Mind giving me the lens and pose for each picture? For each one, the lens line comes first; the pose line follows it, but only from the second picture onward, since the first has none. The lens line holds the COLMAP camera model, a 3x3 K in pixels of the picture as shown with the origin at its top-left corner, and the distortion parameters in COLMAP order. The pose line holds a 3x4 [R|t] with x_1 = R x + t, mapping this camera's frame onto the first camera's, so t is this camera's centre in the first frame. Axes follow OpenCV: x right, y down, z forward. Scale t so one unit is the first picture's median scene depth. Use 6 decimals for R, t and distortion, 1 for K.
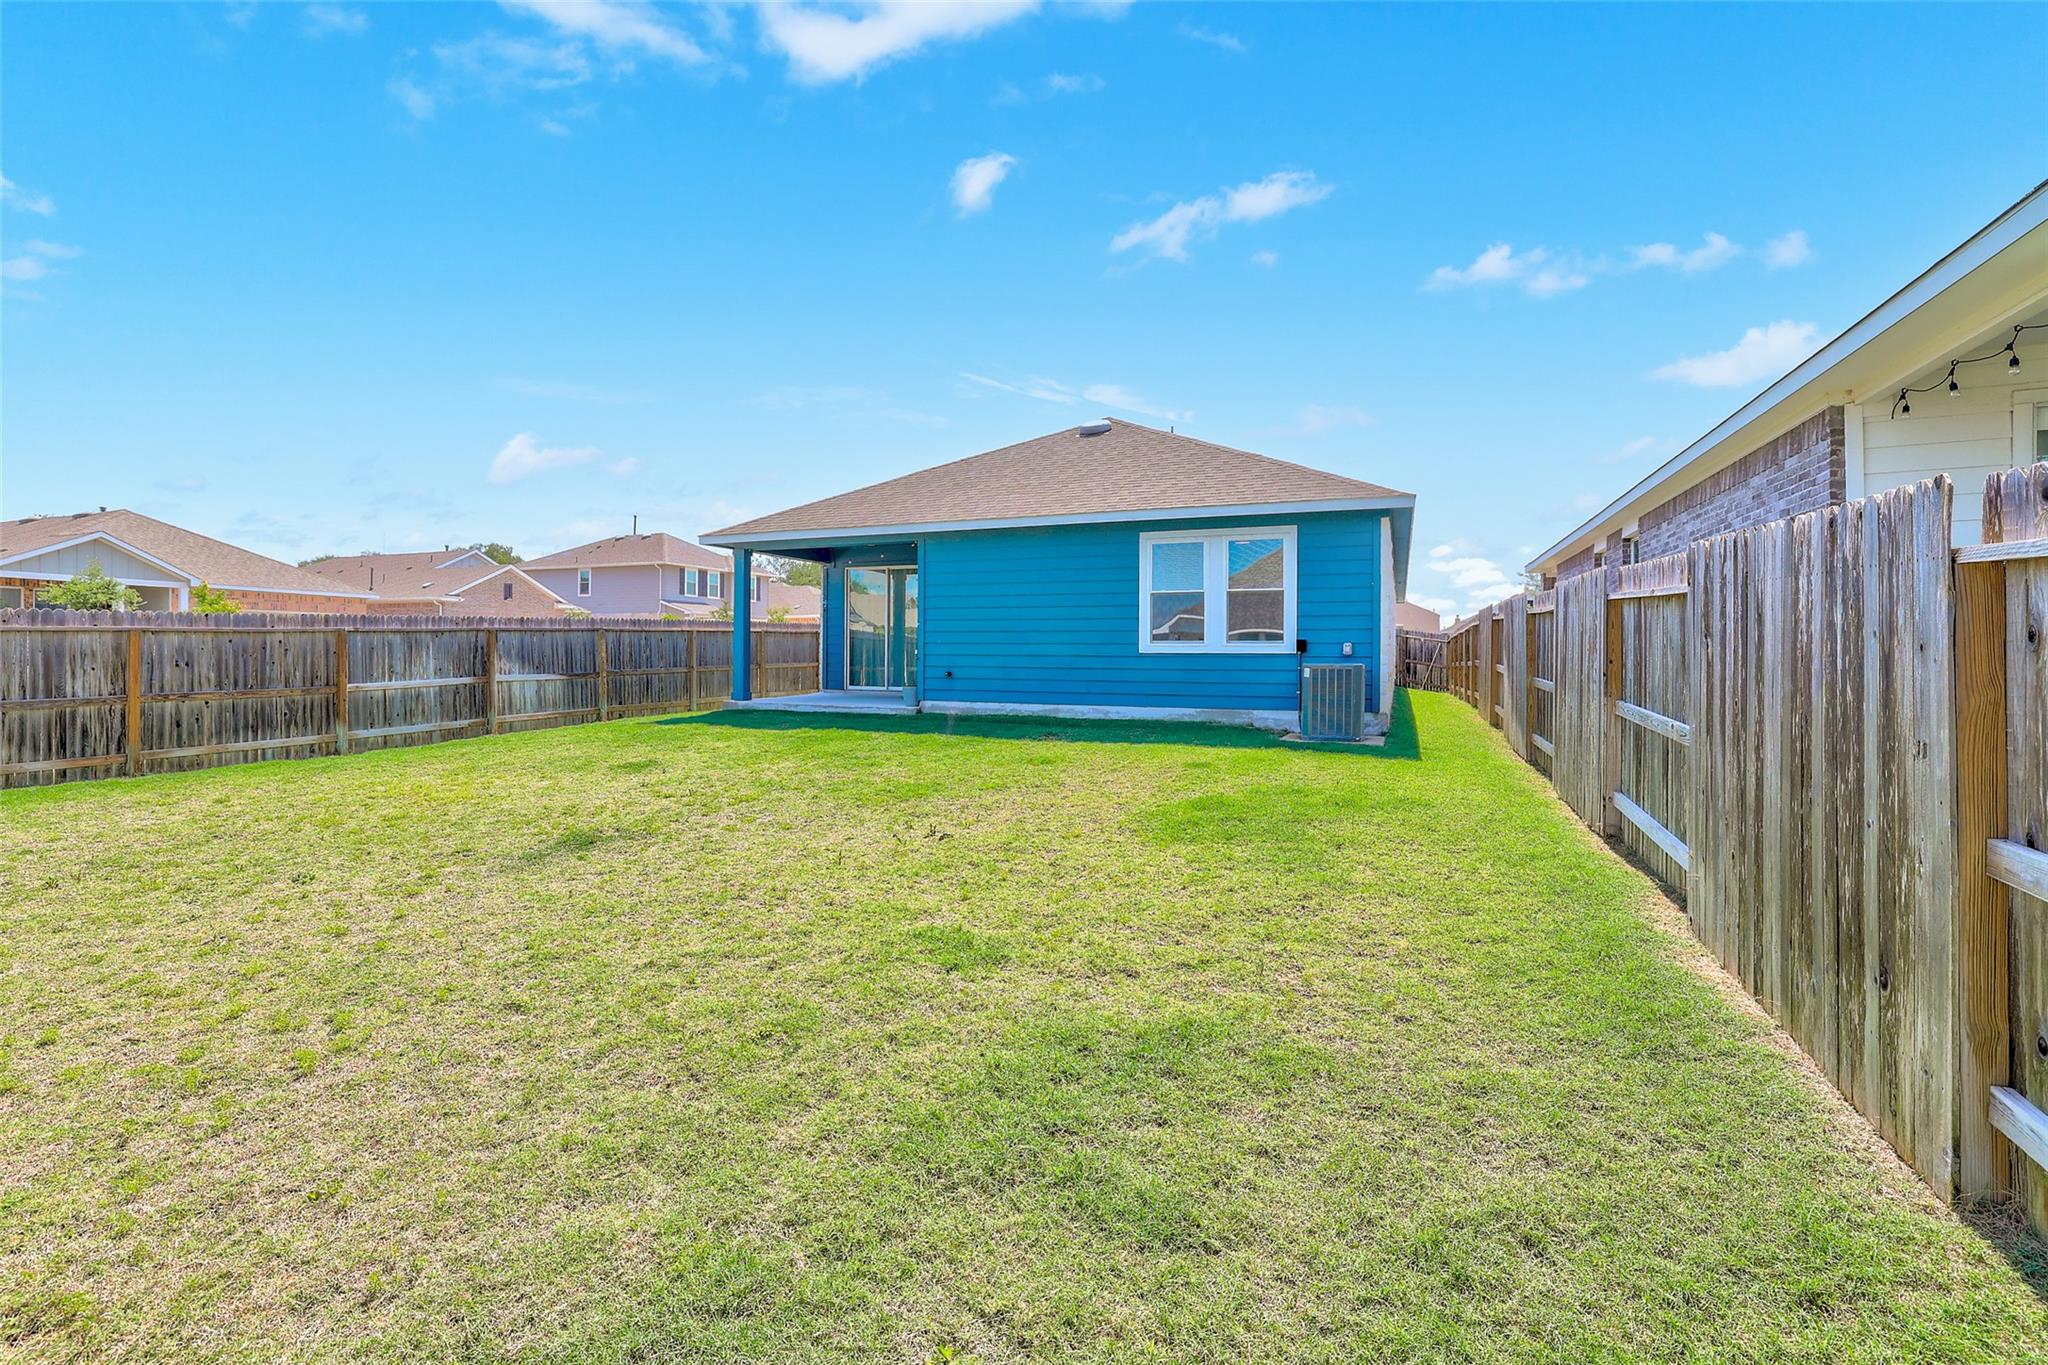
lens RADIAL K [[879.0, 0, 1022.9], [0, 879.0, 669.6], [0, 0, 1]] dist [-0.015224, 0.003079]
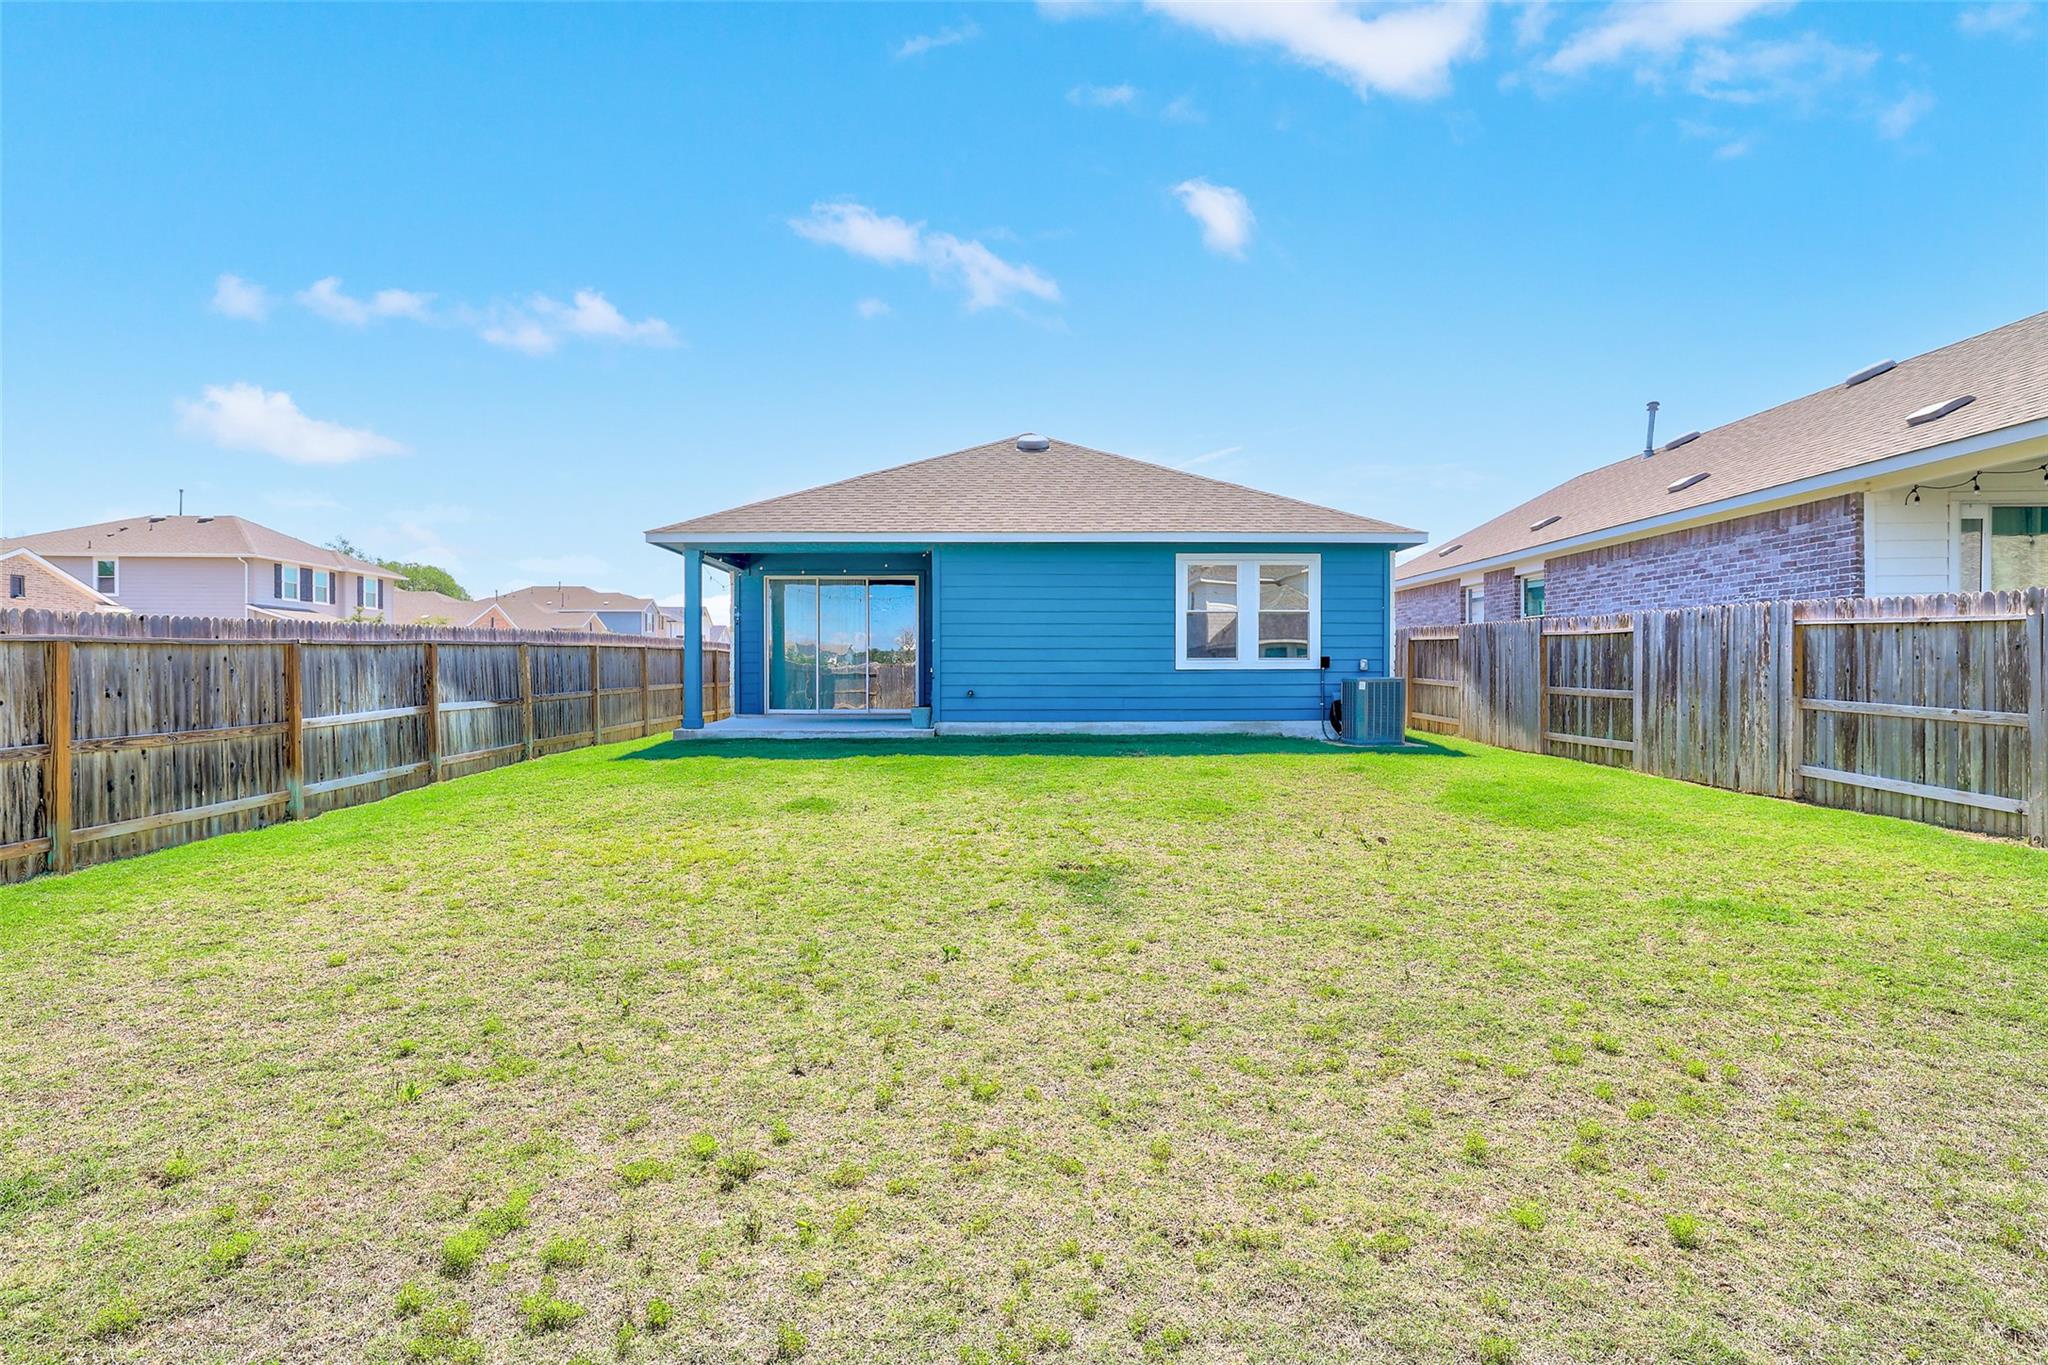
lens RADIAL K [[908.7, 0, 1022.1], [0, 908.7, 686.0], [0, 0, 1]] dist [0.000237, 0.000891]
pose [[0.918878, -0.012754, 0.394335, -0.485506], [0.013921, 0.999903, -0.000098, -0.001839], [-0.394296, 0.005579, 0.918967, 0.089354]]
